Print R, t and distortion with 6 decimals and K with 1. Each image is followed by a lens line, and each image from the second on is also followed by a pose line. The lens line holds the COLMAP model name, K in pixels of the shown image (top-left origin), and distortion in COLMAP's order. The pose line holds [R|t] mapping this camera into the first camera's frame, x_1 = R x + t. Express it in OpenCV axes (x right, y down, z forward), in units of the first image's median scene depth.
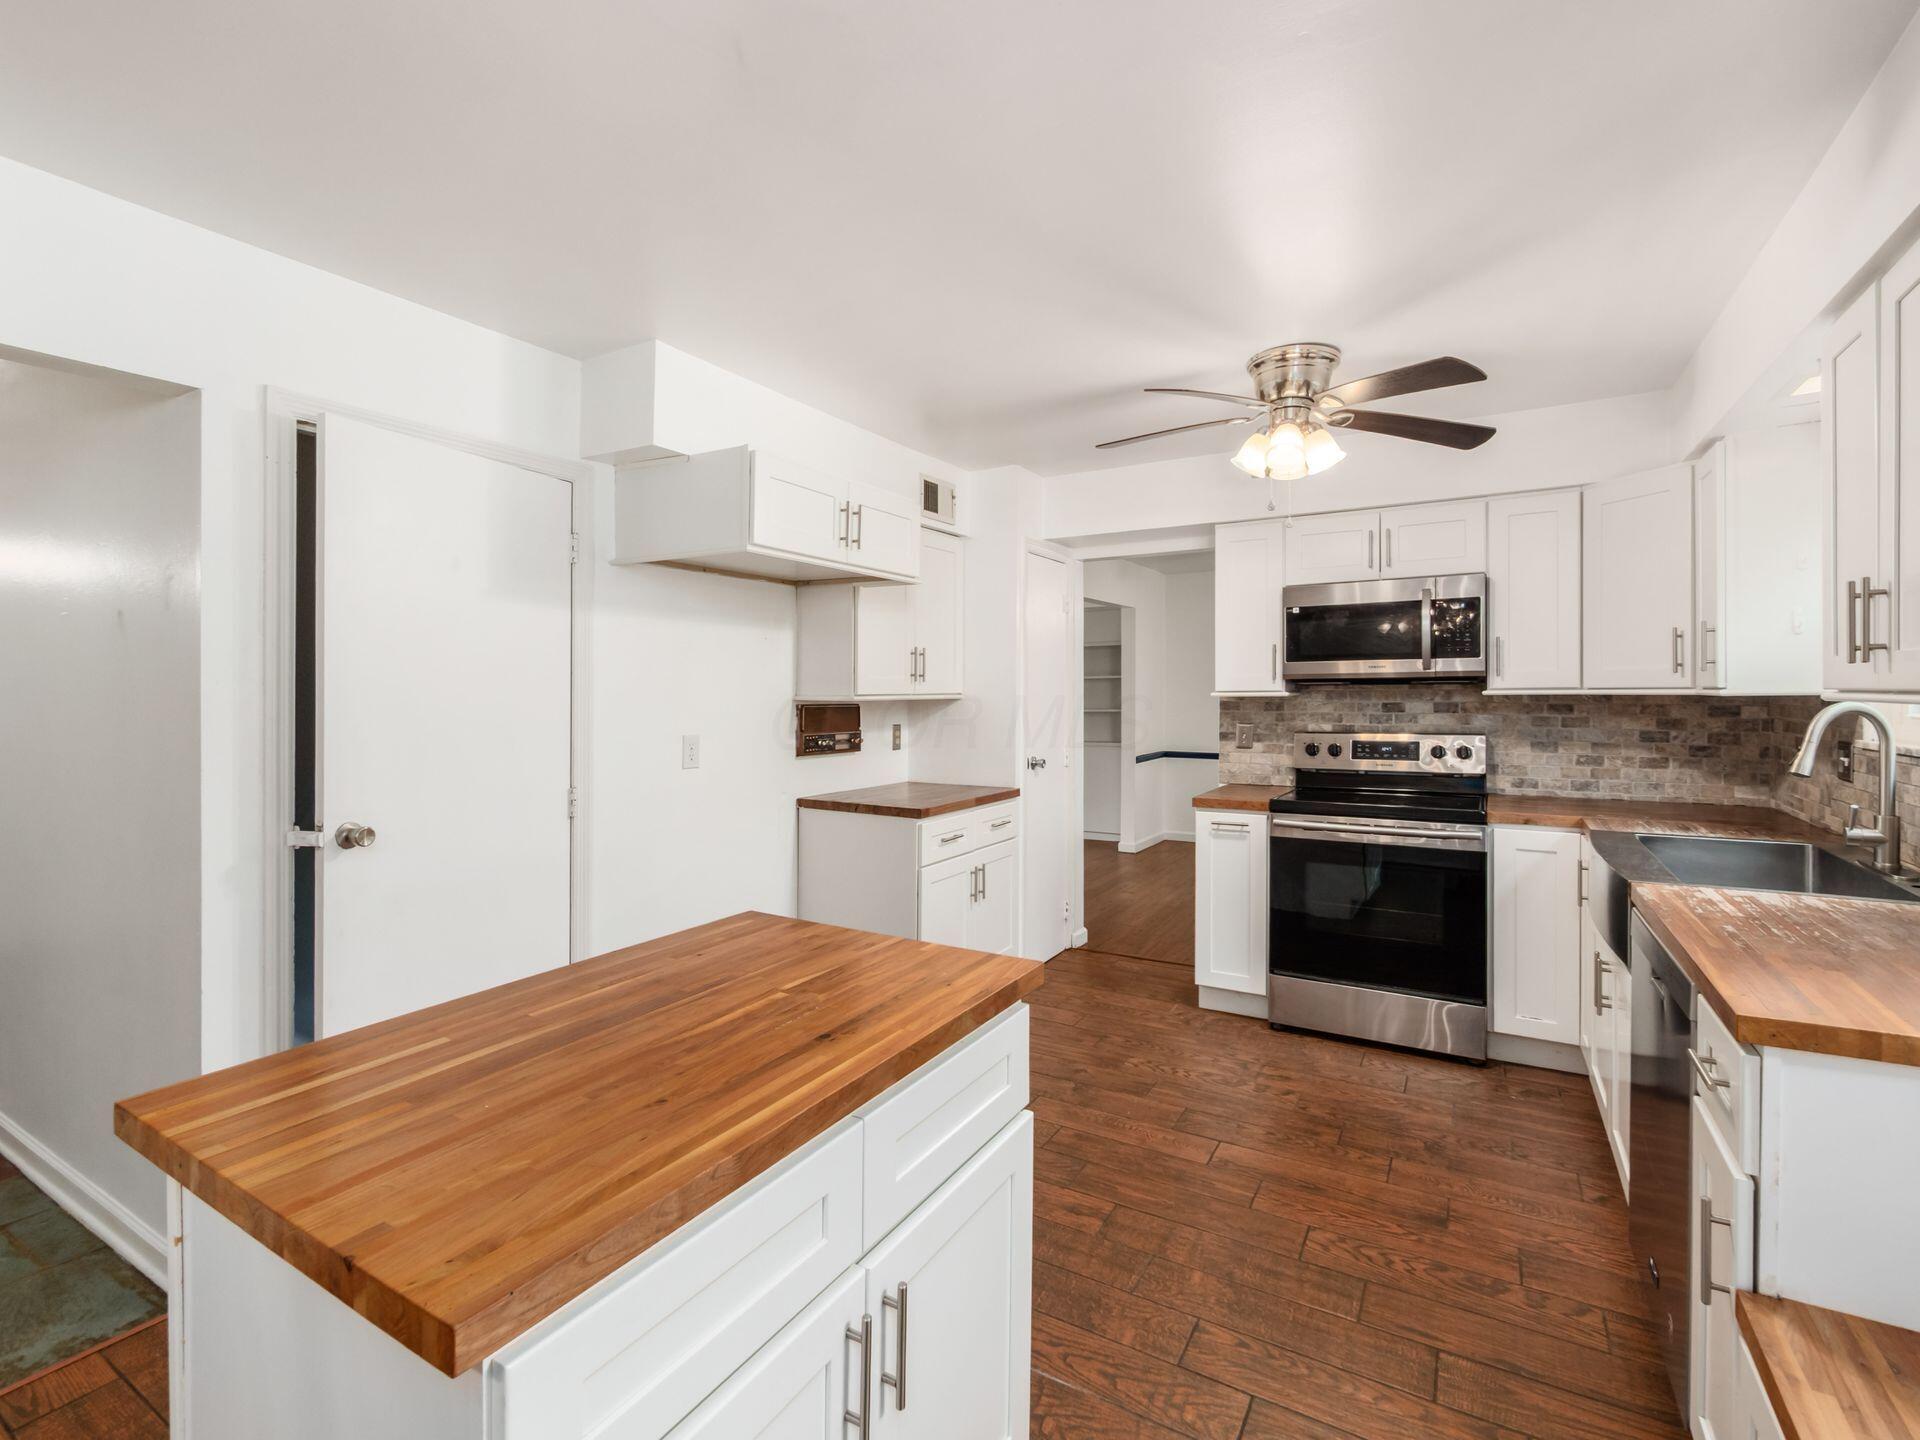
lens RADIAL K [[883.0, 0, 960.0], [0, 883.0, 720.0], [0, 0, 1]] dist [-0.004594, 0.000126]
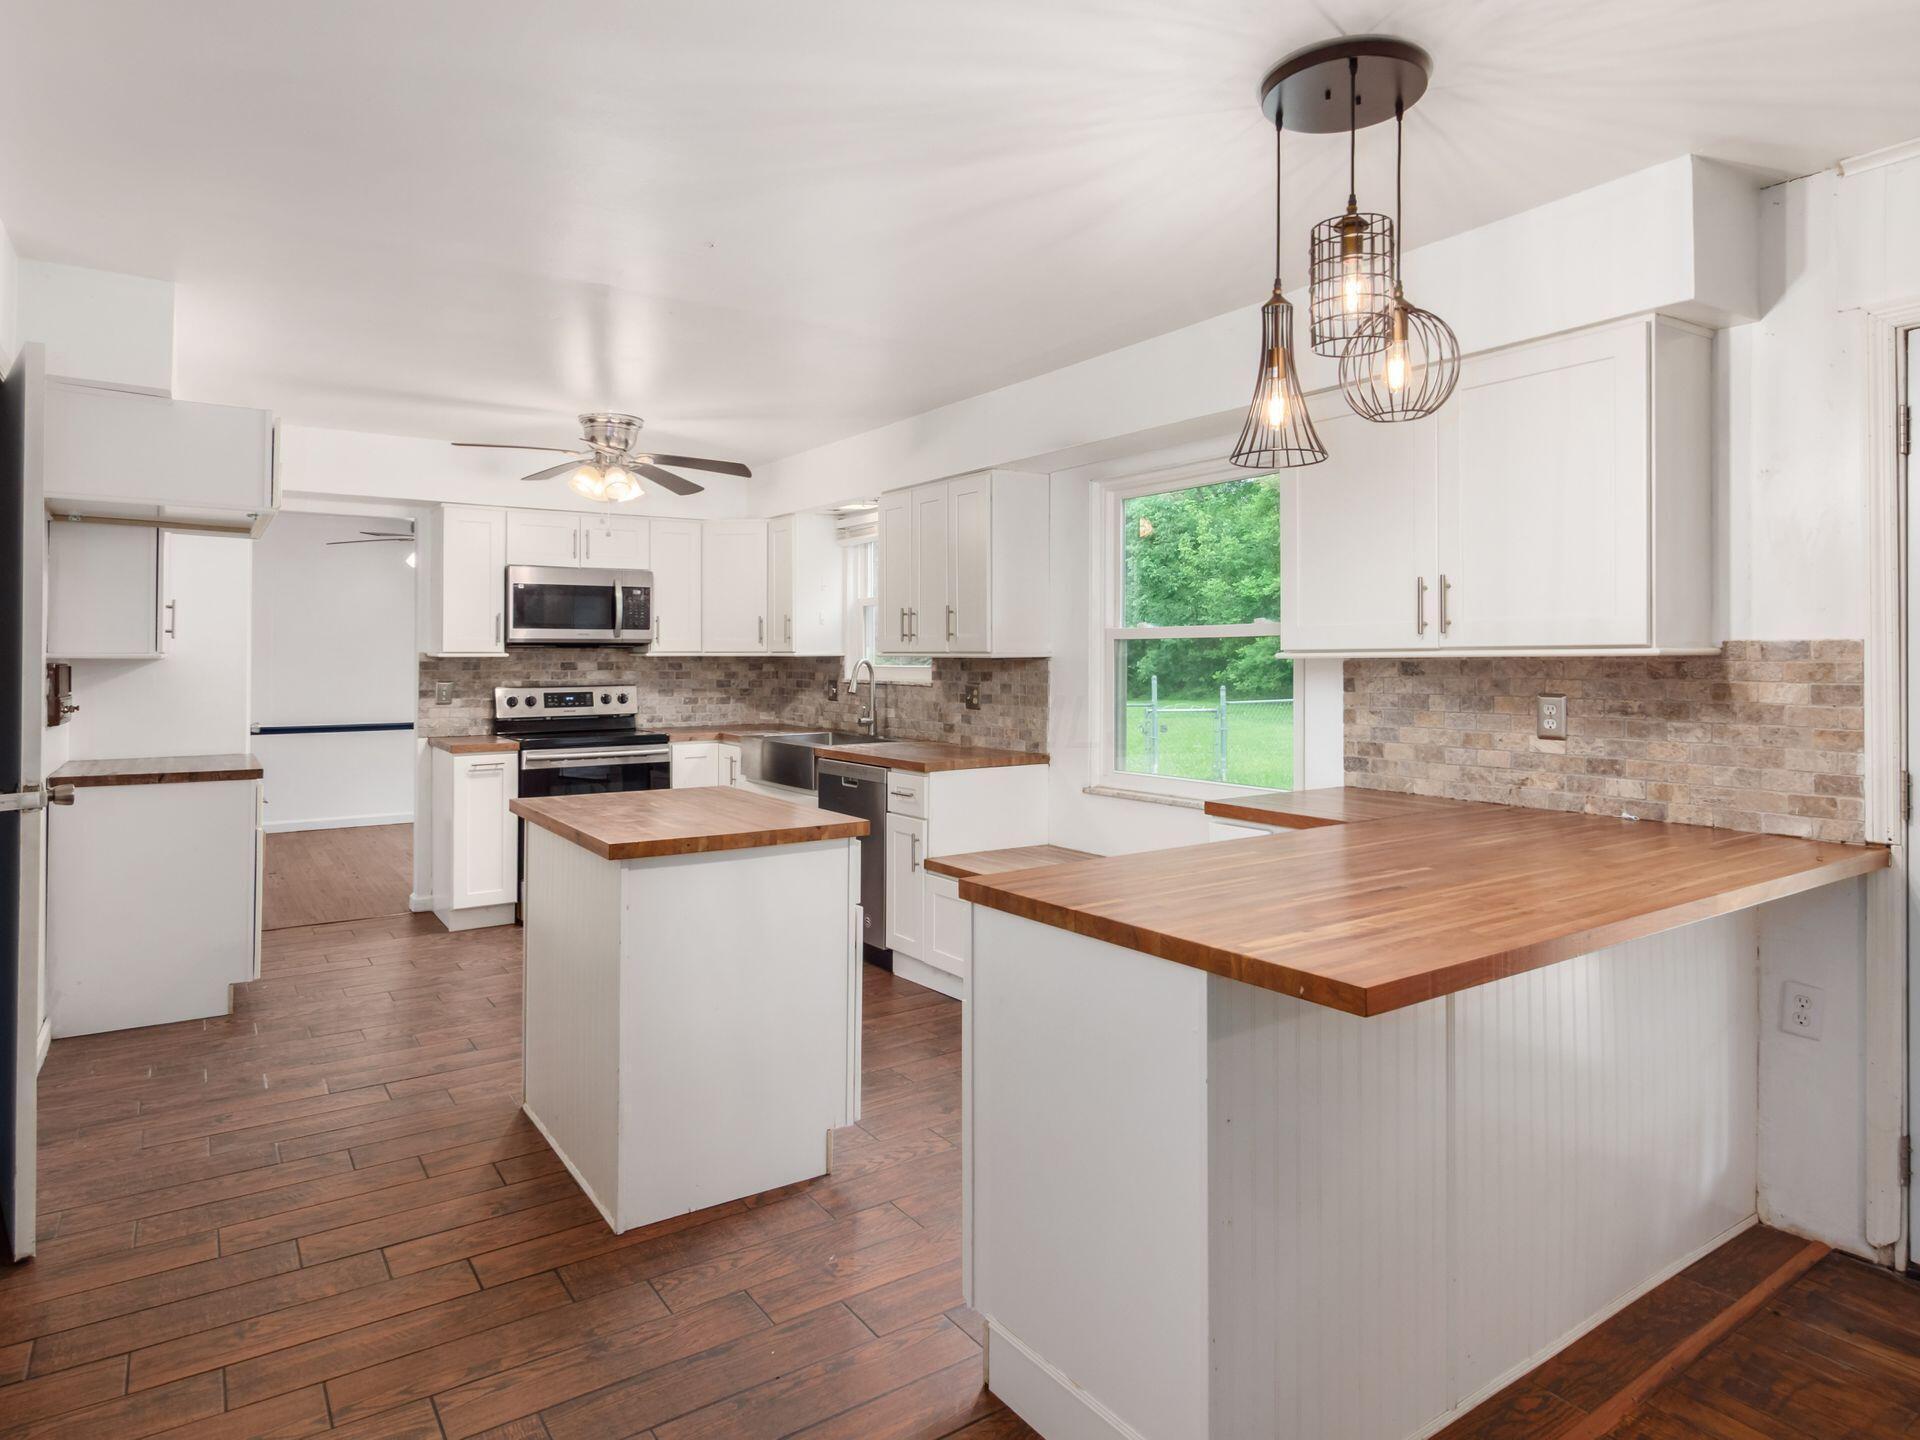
lens RADIAL K [[1166.6, 0, 999.6], [0, 1166.6, 657.3], [0, 0, 1]] dist [-0.003309, 0.000031]
pose [[0.407091, 0.005425, 0.913371, -0.874656], [0.027010, 0.999474, -0.017974, 0.021958], [-0.912988, 0.031987, 0.406730, -0.281495]]
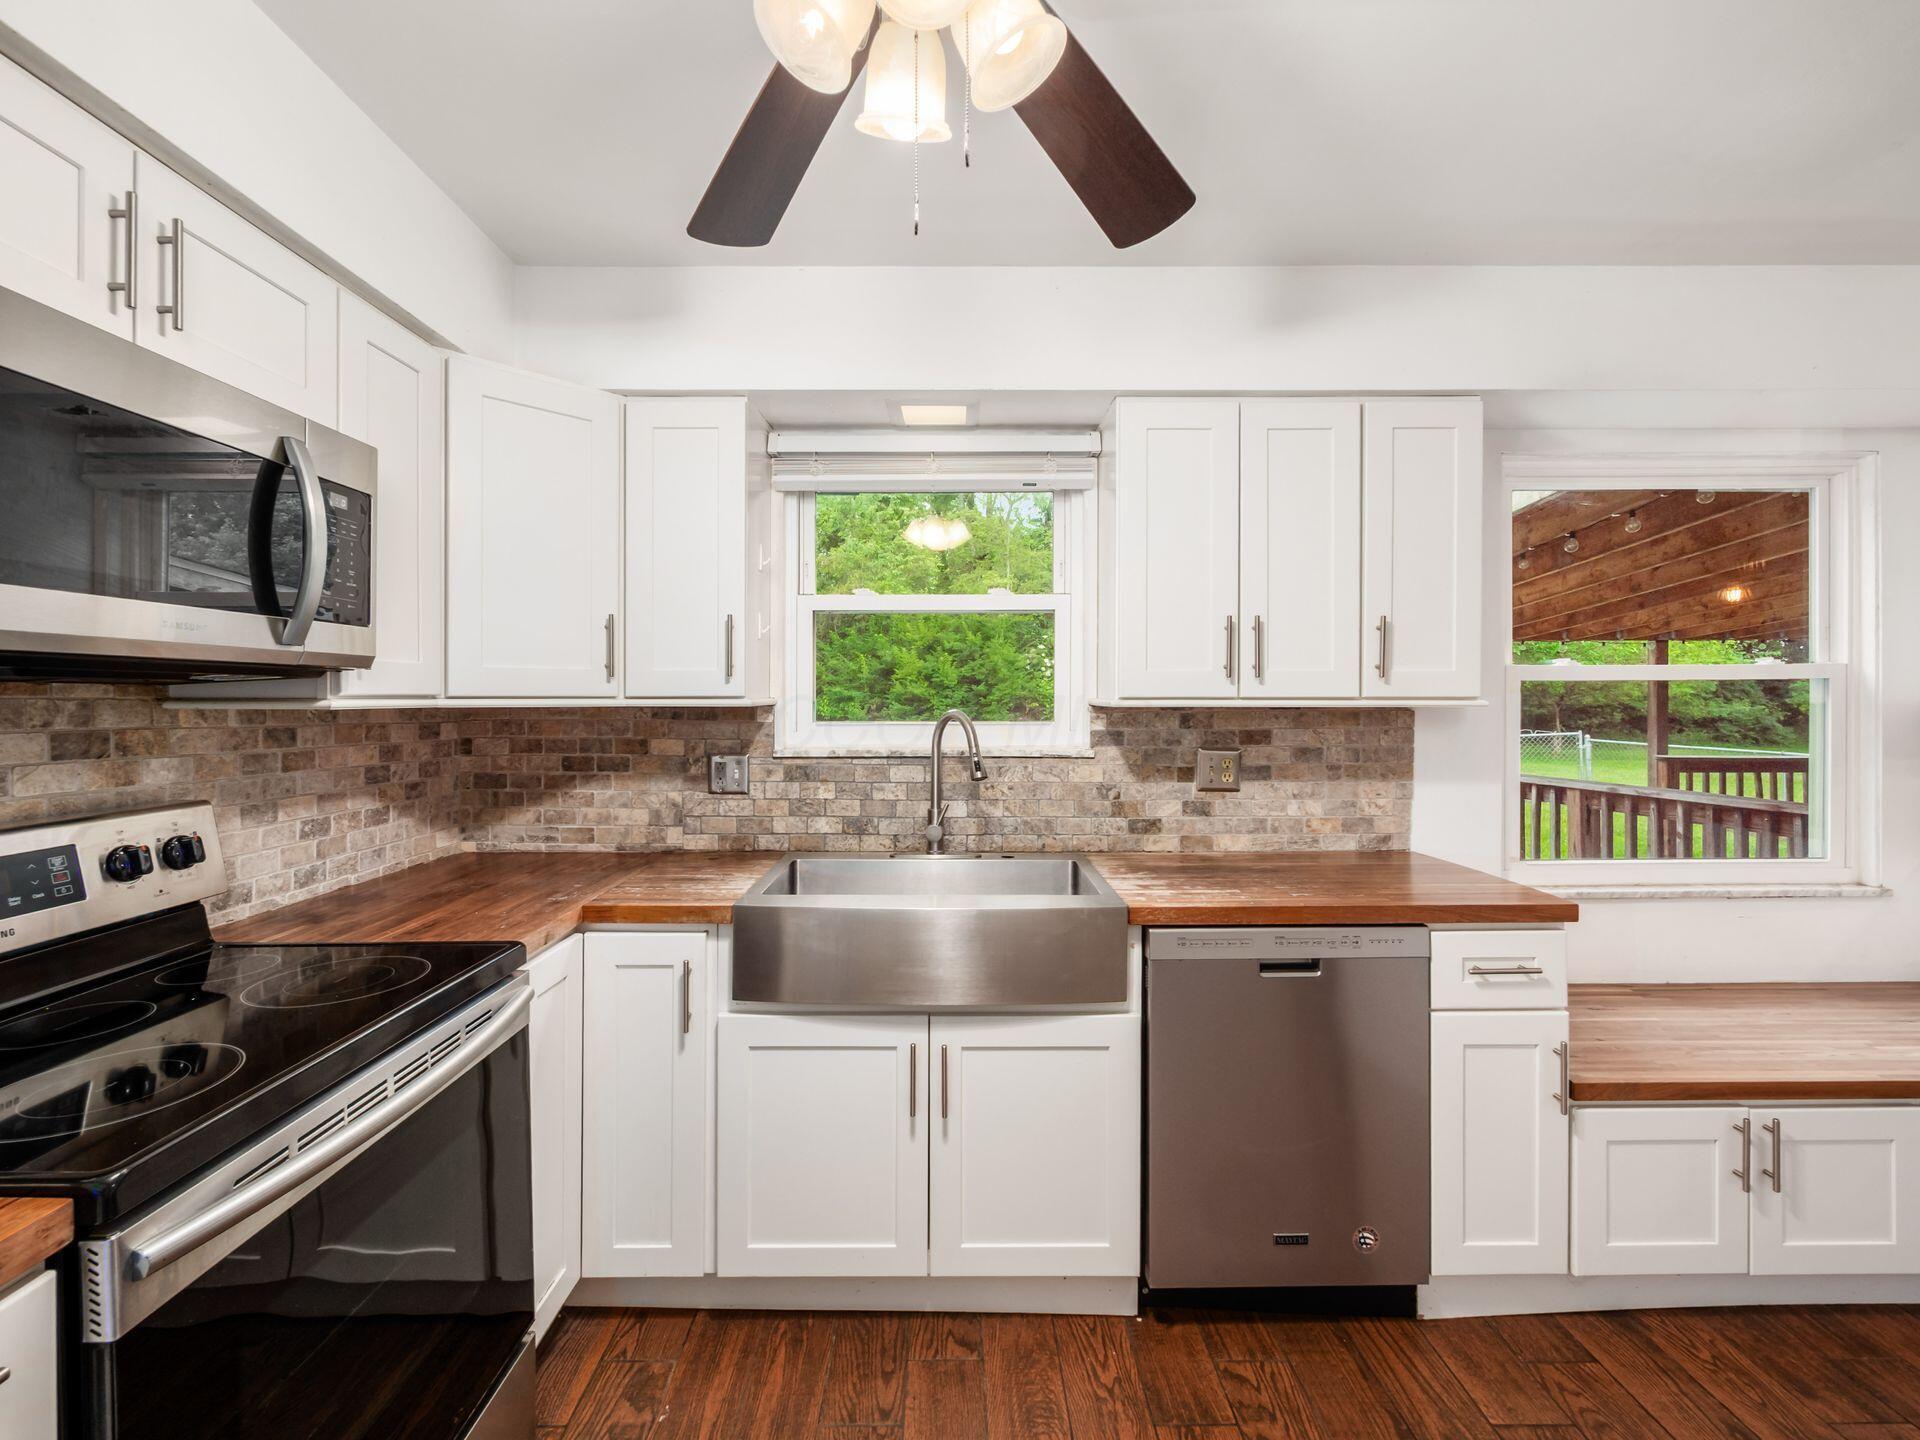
lens RADIAL K [[841.3, 0, 952.7], [0, 841.3, 710.4], [0, 0, 1]] dist [-0.003564, -0.000080]
pose [[-0.507973, -0.002799, 0.861369, 0.059879], [0.033364, 0.999180, 0.022922, -0.026344], [-0.860727, 0.040383, -0.507463, 0.920301]]
